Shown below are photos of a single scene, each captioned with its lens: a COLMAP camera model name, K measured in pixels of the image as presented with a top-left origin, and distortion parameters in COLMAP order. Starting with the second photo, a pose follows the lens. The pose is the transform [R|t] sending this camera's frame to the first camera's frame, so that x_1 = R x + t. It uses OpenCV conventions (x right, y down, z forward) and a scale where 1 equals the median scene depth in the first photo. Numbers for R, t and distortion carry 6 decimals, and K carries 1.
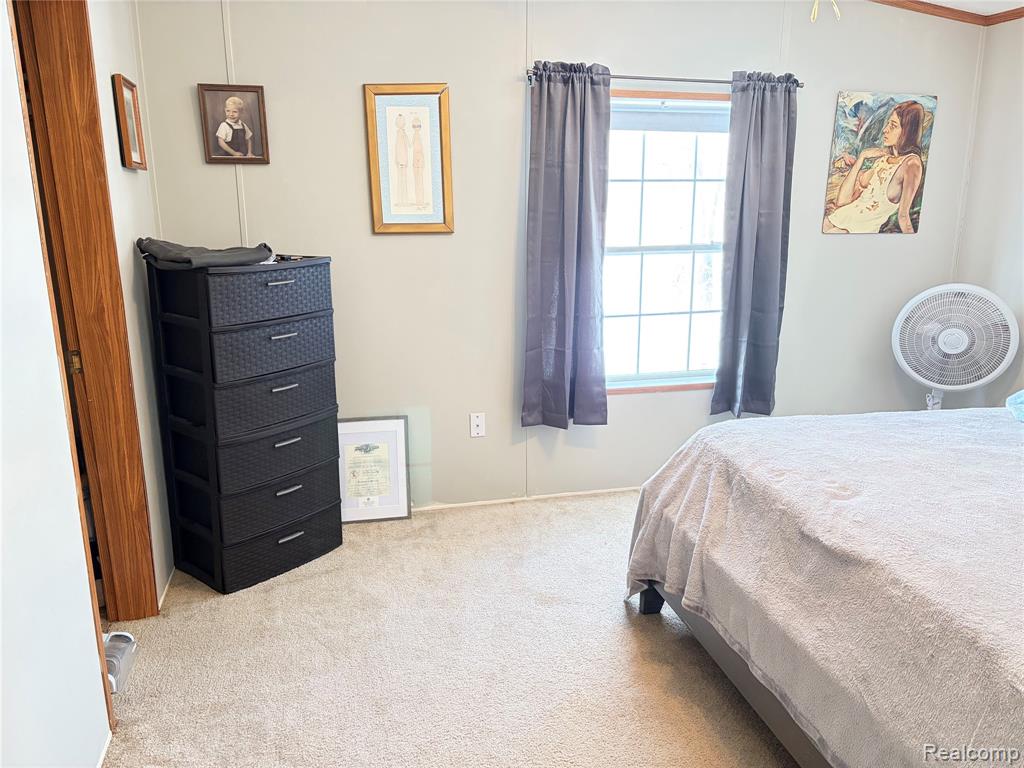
lens RADIAL K [[777.7, 0, 512.1], [0, 777.7, 383.1], [0, 0, 1]] dist [0.012455, -0.015611]
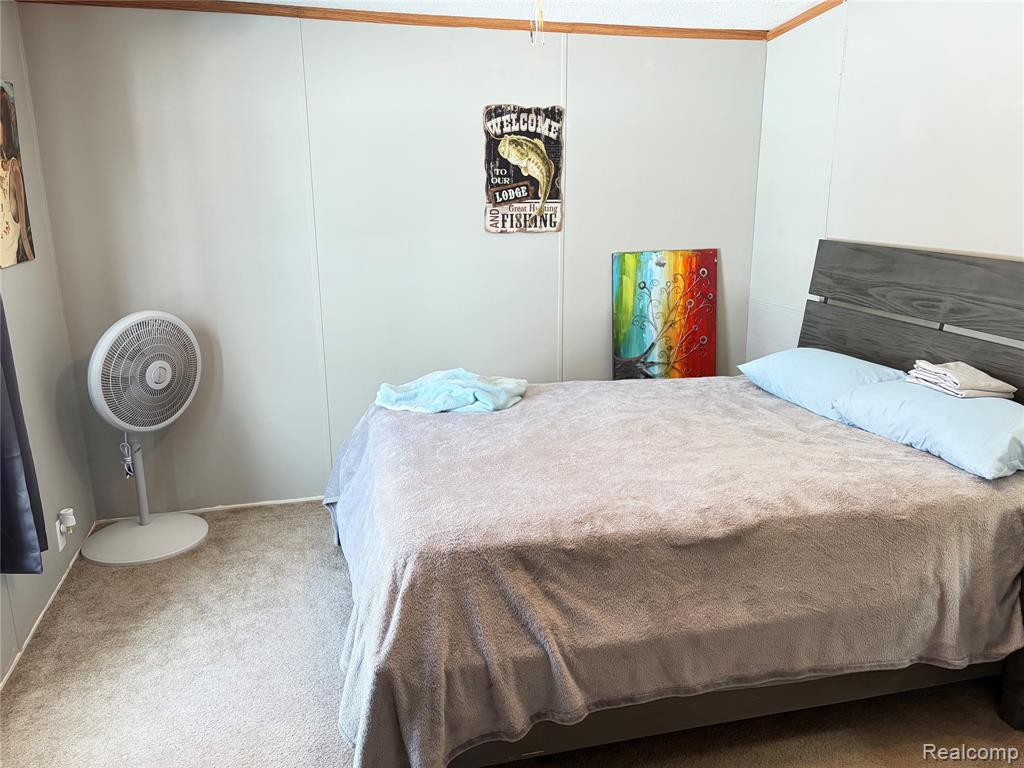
lens RADIAL K [[777.7, 0, 512.5], [0, 777.7, 385.1], [0, 0, 1]] dist [0.012455, -0.015611]
pose [[-0.021938, -0.241824, 0.970072, -0.285998], [0.240161, 0.940619, 0.239913, -0.155416], [-0.970485, 0.238237, 0.037441, 0.572584]]
